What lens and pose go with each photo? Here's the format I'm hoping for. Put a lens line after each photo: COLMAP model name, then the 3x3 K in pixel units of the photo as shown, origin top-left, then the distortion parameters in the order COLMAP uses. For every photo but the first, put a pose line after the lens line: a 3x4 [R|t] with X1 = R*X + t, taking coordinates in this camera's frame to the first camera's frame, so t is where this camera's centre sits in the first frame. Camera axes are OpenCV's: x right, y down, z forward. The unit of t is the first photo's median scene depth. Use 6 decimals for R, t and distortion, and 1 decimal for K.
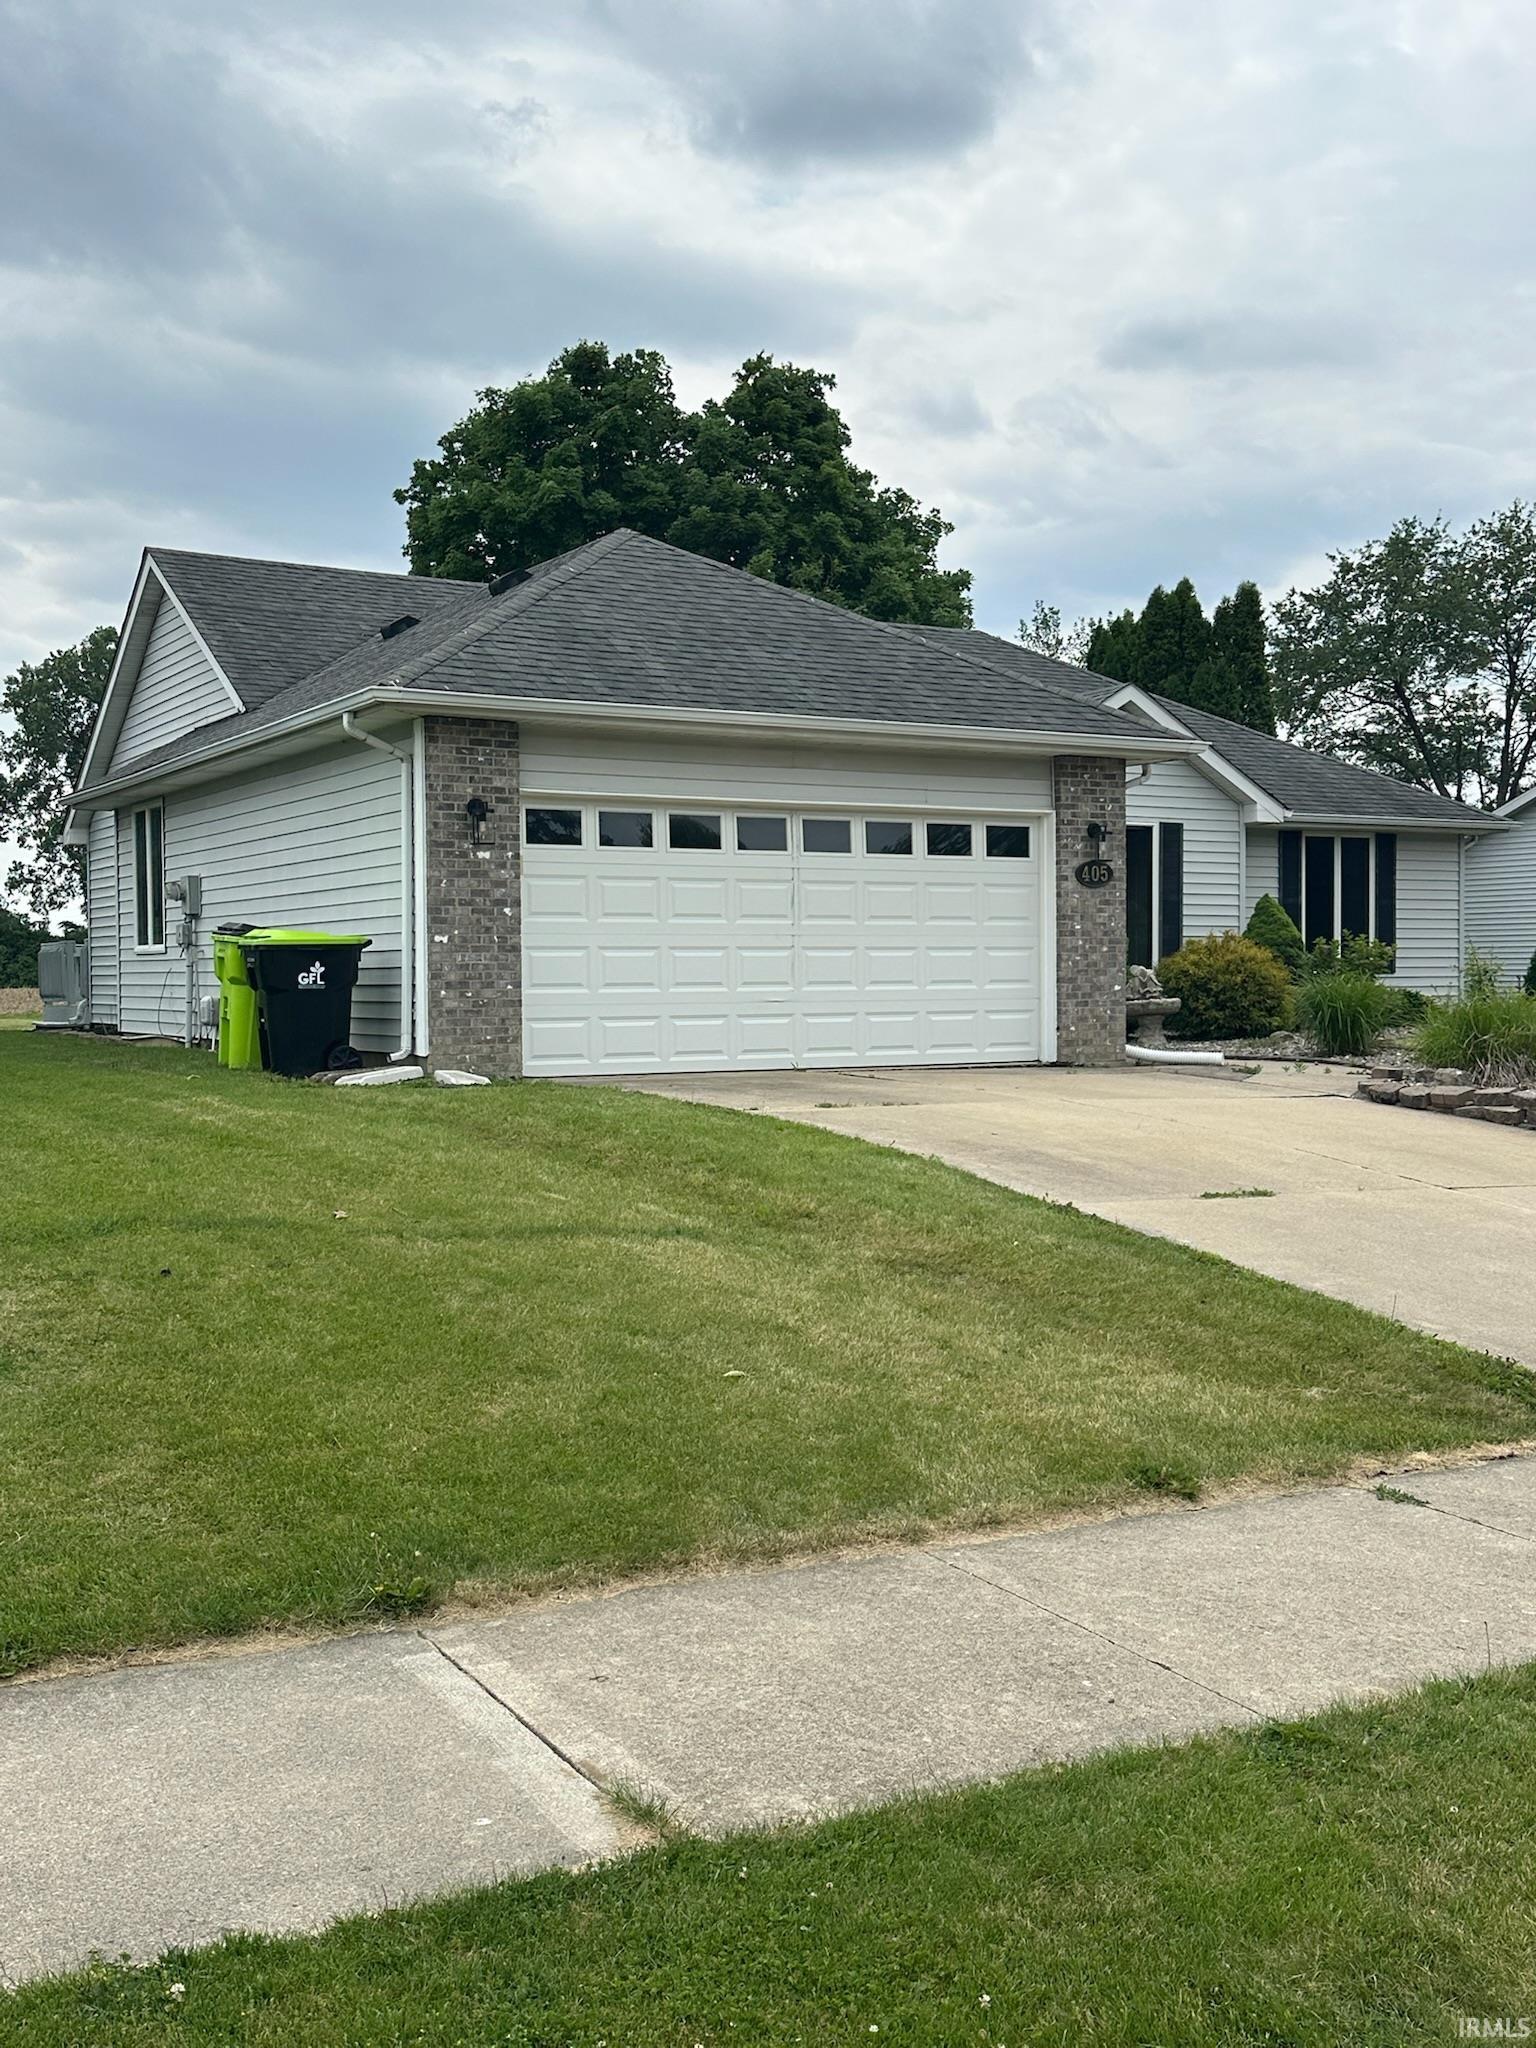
lens RADIAL K [[2115.6, 0, 768.2], [0, 2115.6, 1026.4], [0, 0, 1]] dist [0.086705, 0.000000]
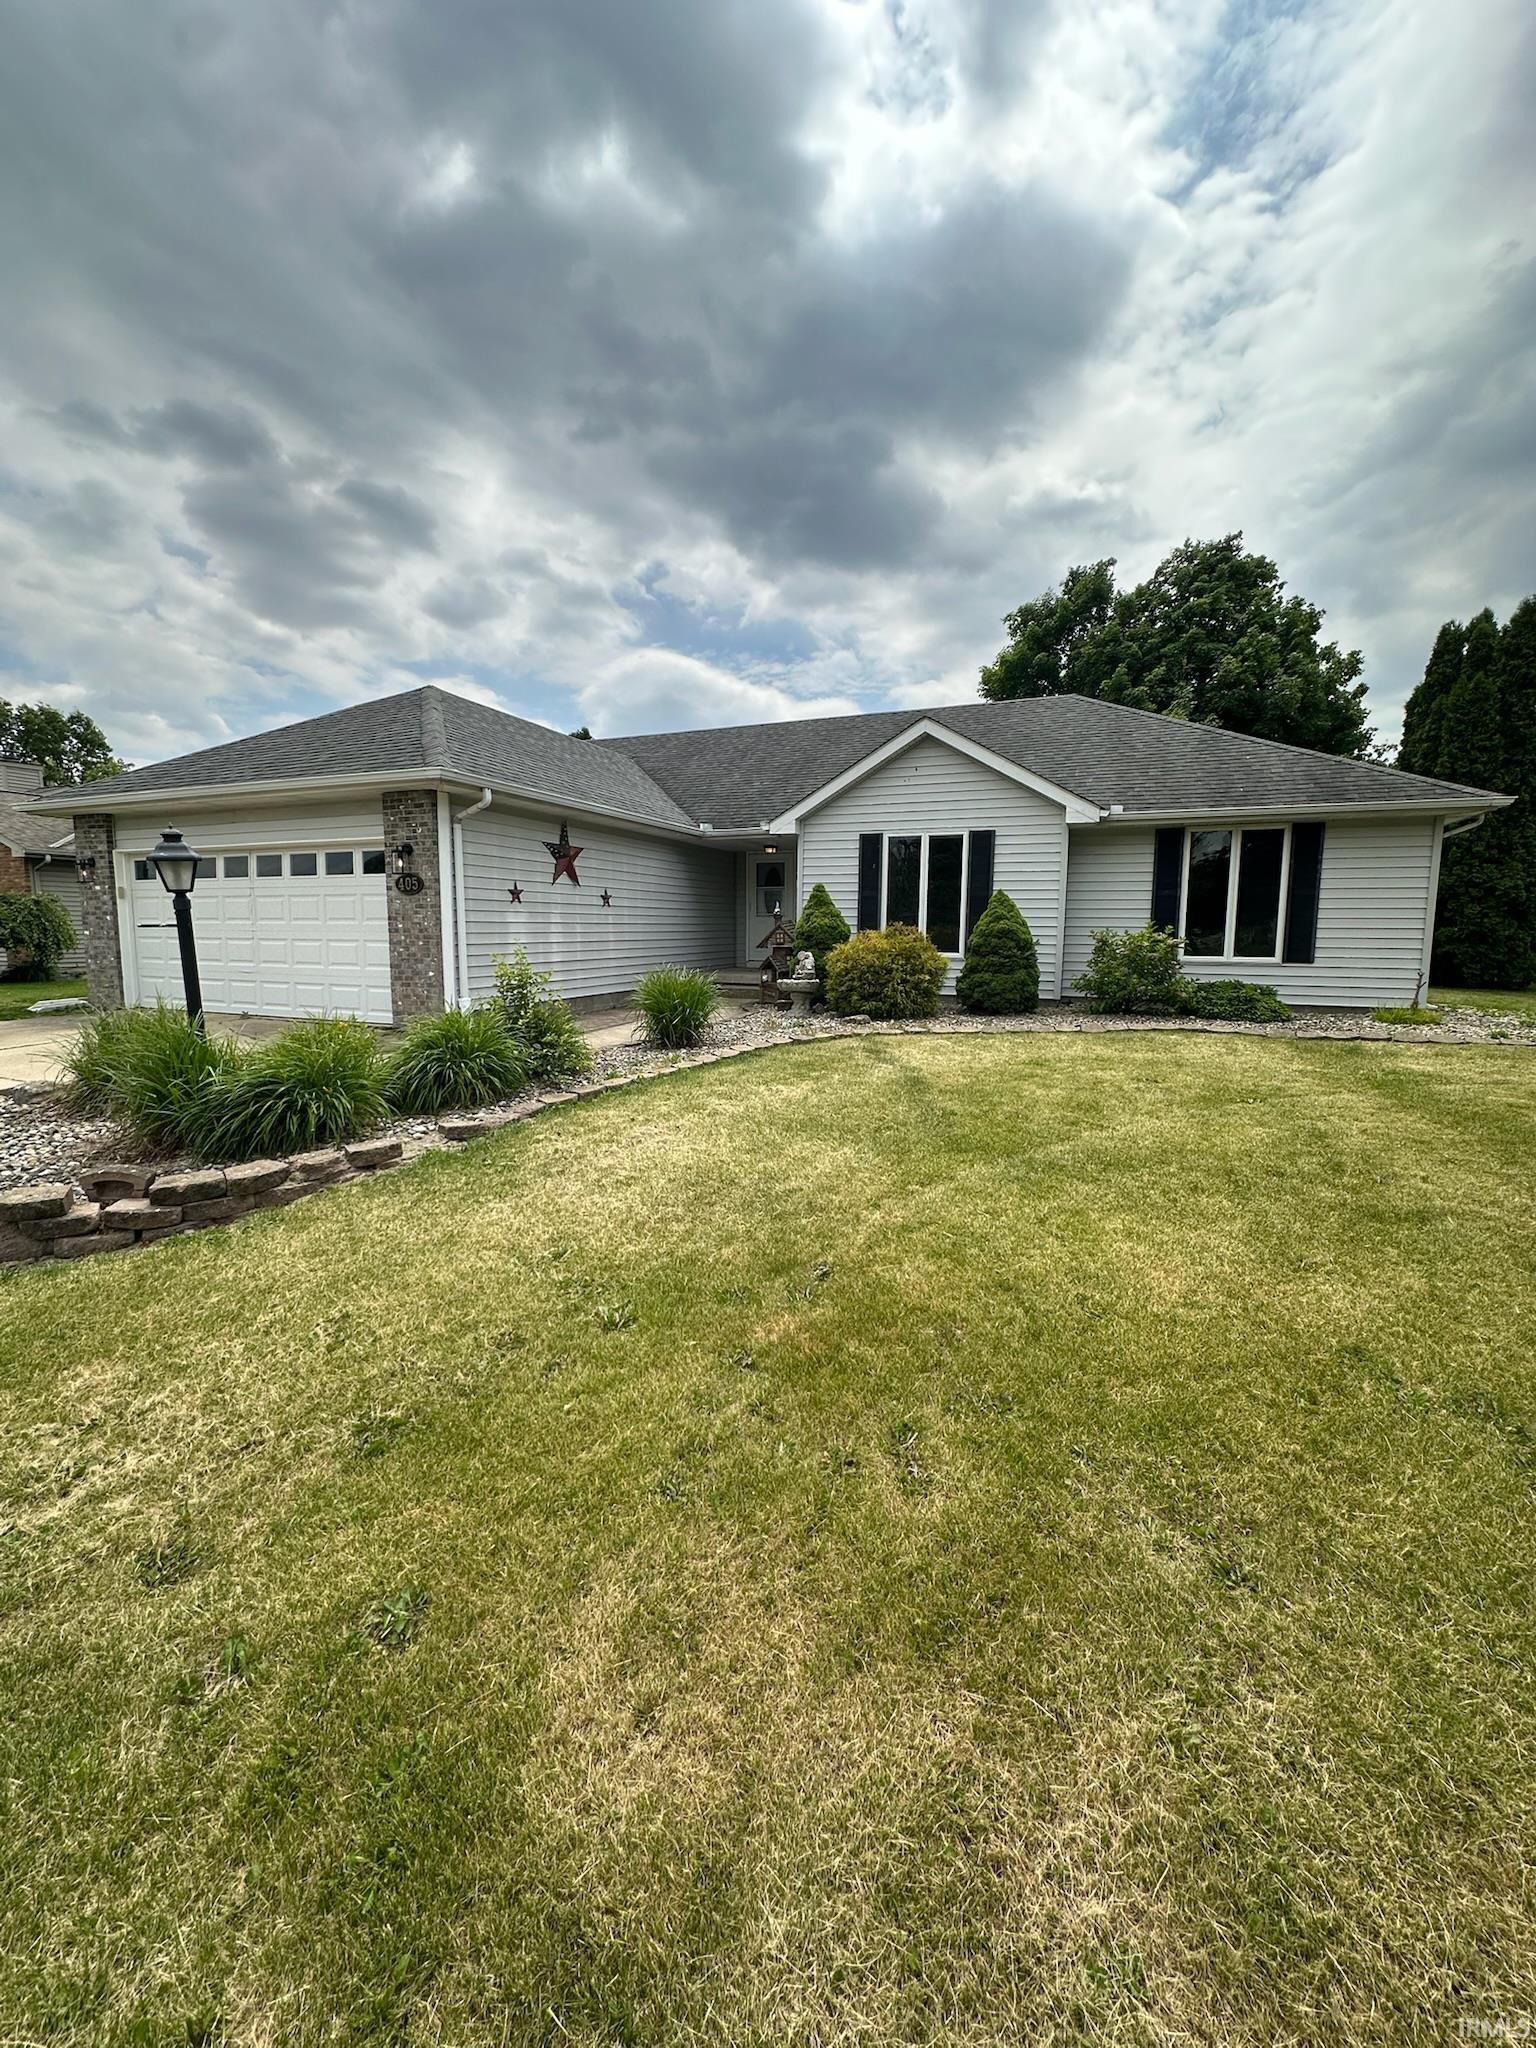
lens RADIAL K [[813.3, 0, 780.5], [0, 813.3, 1016.7], [0, 0, 1]] dist [-0.001532, 0.000814]
pose [[0.613373, 0.095727, -0.783970, 0.687611], [-0.028437, 0.994661, 0.099205, -0.047644], [0.789281, -0.038556, 0.612820, 0.878495]]
